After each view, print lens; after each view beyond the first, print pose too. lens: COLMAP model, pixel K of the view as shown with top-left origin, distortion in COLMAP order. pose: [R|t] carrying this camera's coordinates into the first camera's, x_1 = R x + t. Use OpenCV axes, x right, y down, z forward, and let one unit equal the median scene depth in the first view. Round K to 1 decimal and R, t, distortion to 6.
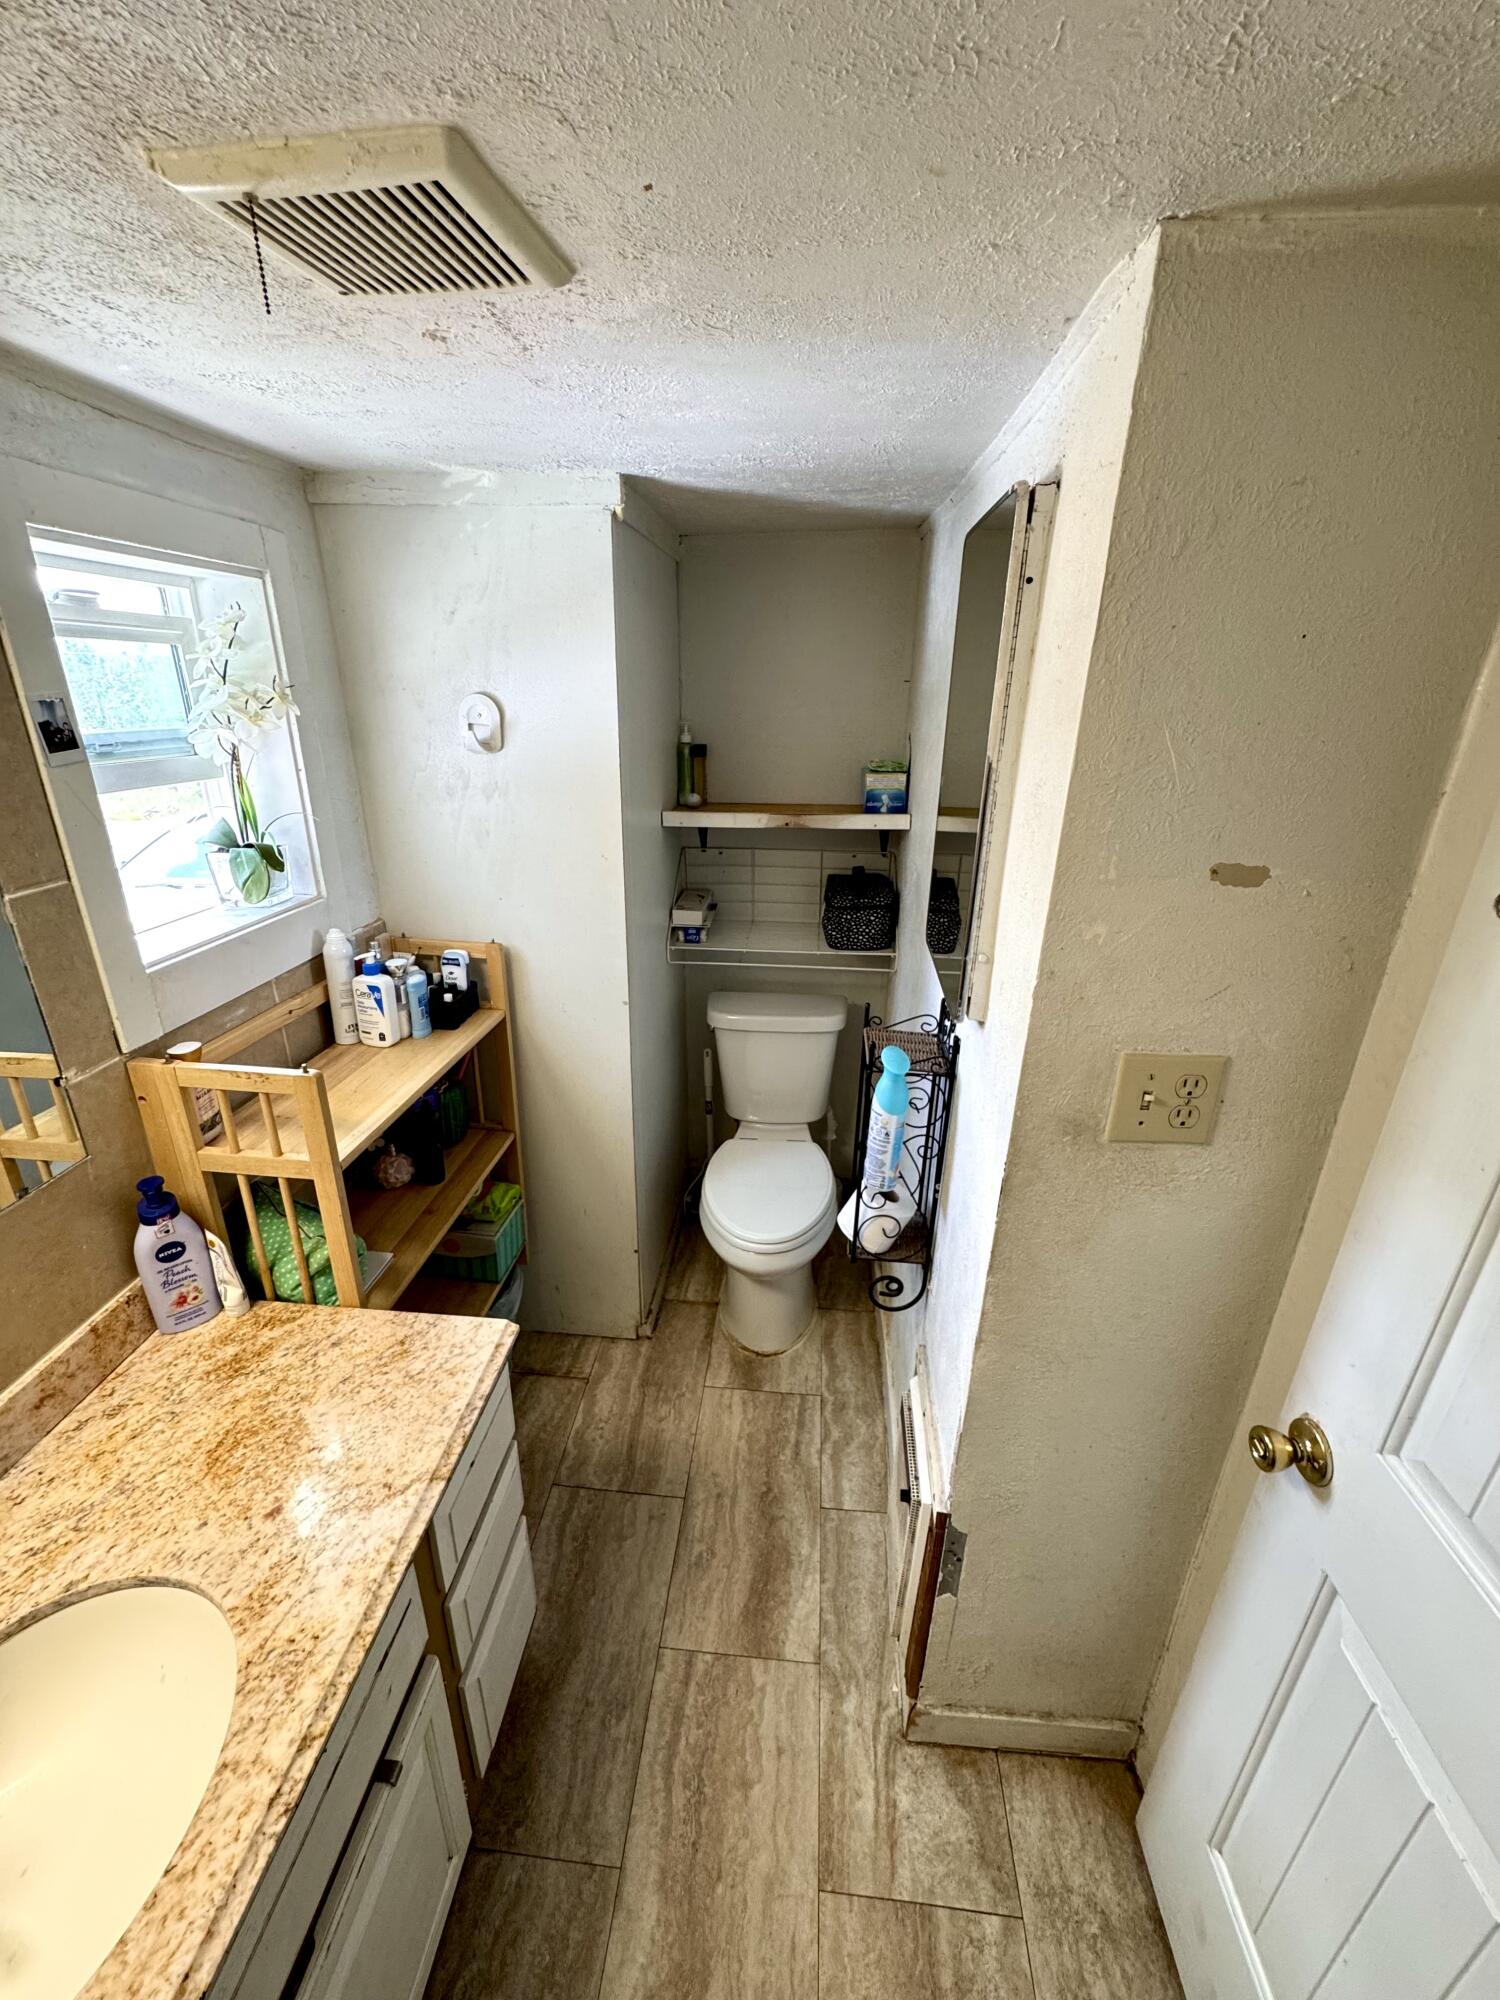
lens RADIAL K [[808.8, 0, 749.2], [0, 808.8, 991.5], [0, 0, 1]] dist [0.000004, -0.000029]
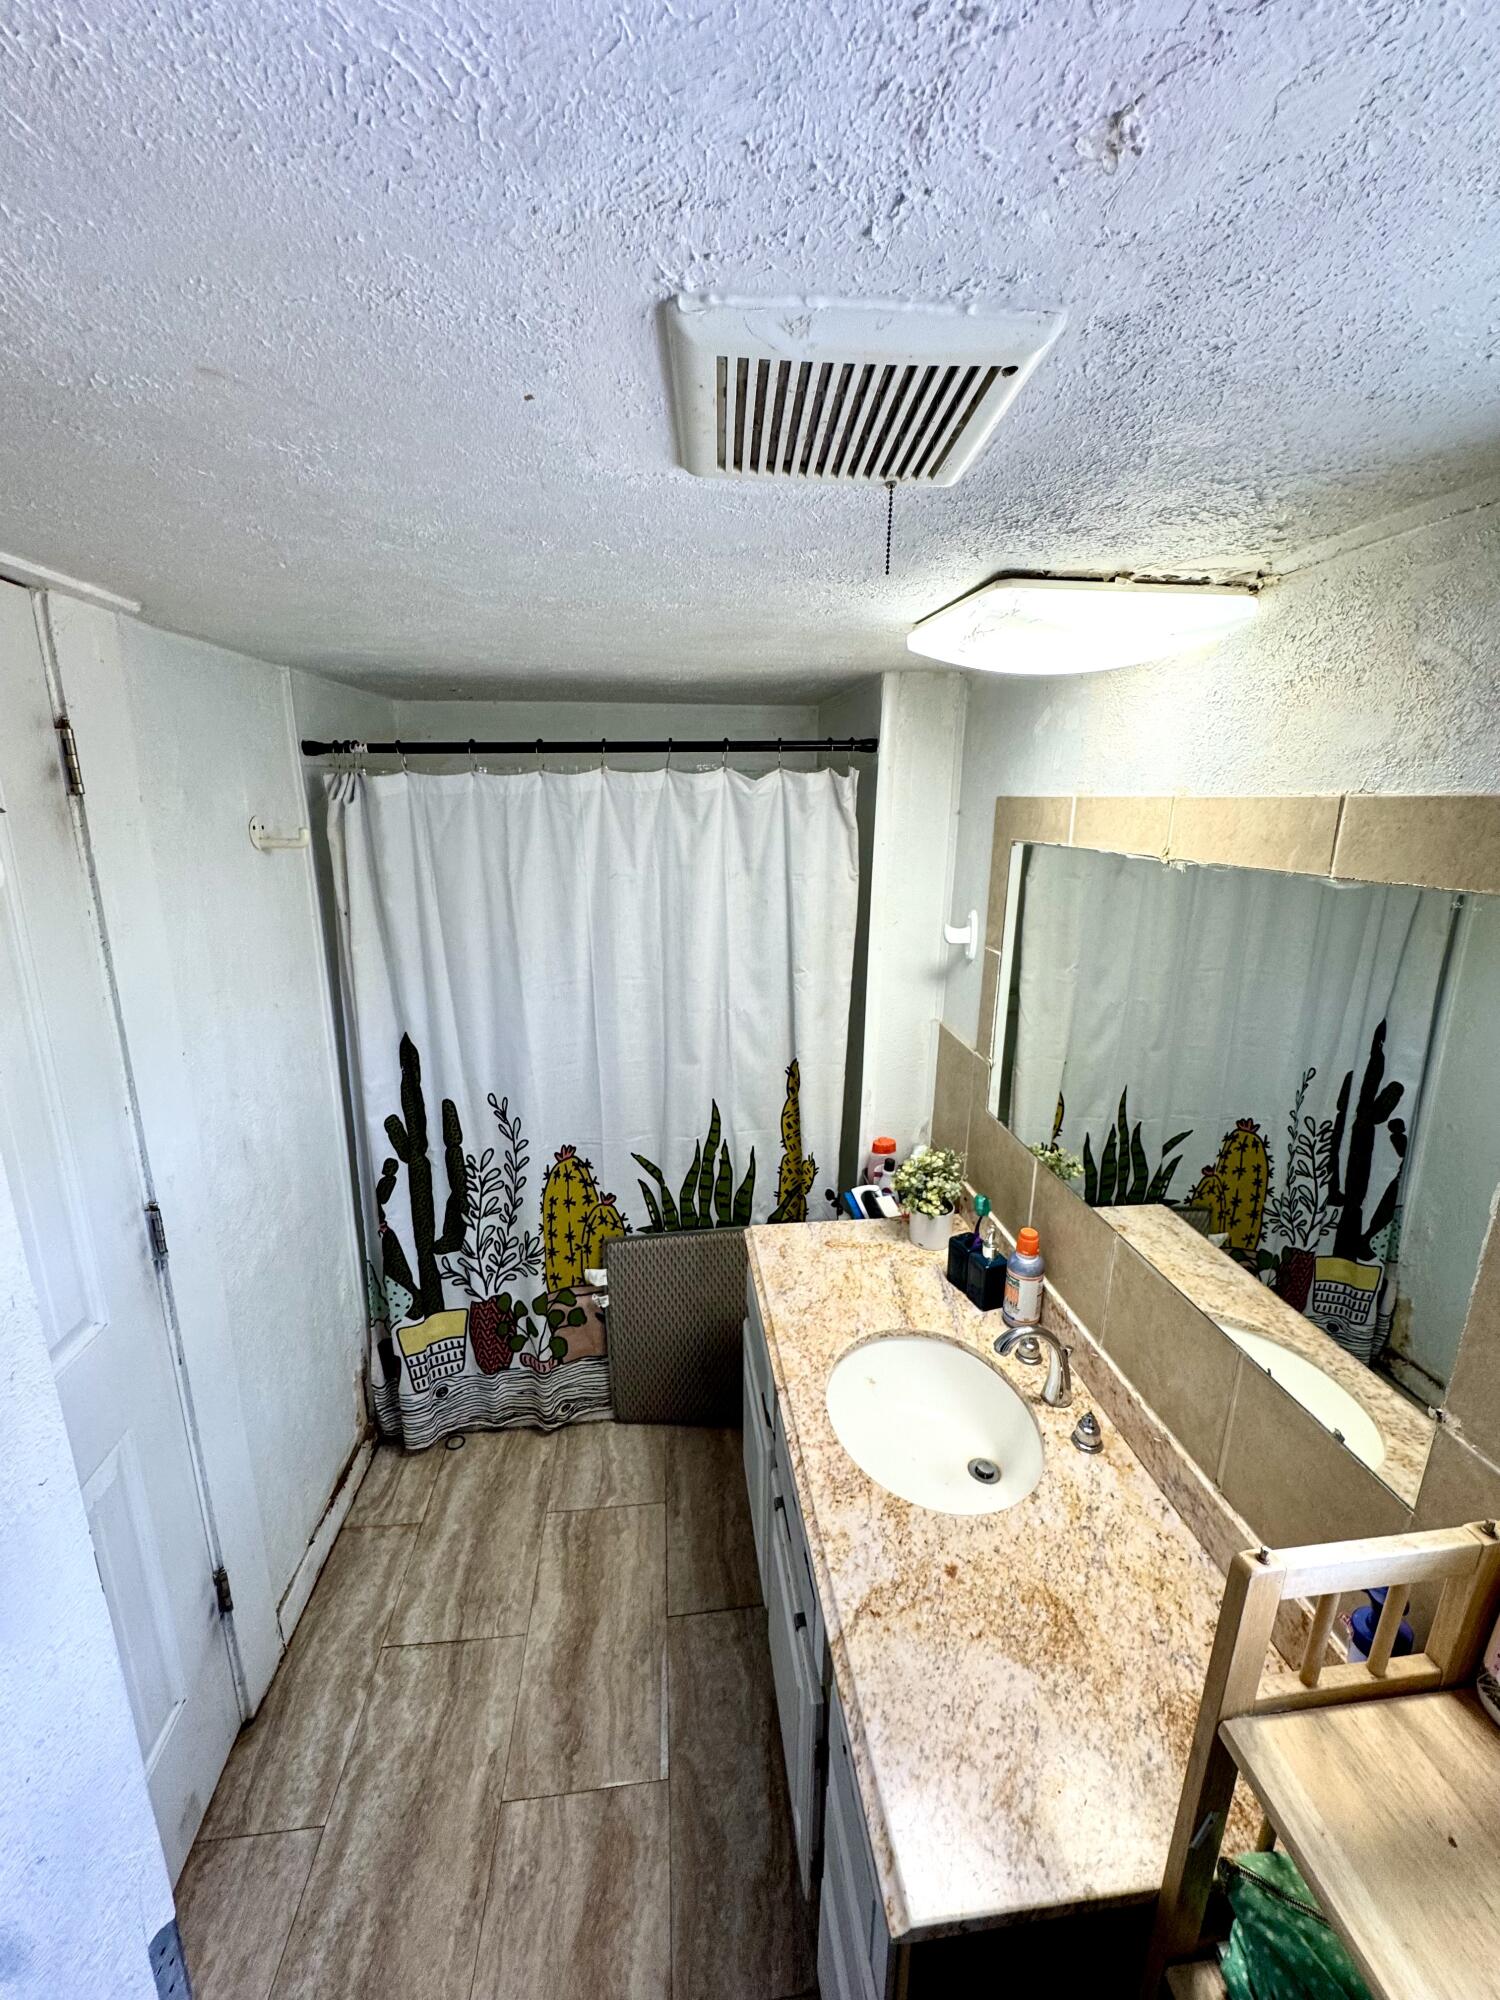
lens RADIAL K [[808.8, 0, 748.1], [0, 808.8, 1007.7], [0, 0, 1]] dist [0.000004, -0.000029]
pose [[-0.979595, 0.015918, -0.200351, -0.097942], [-0.103738, 0.813762, 0.571866, -0.590619], [0.172141, 0.580981, -0.795505, 1.362529]]
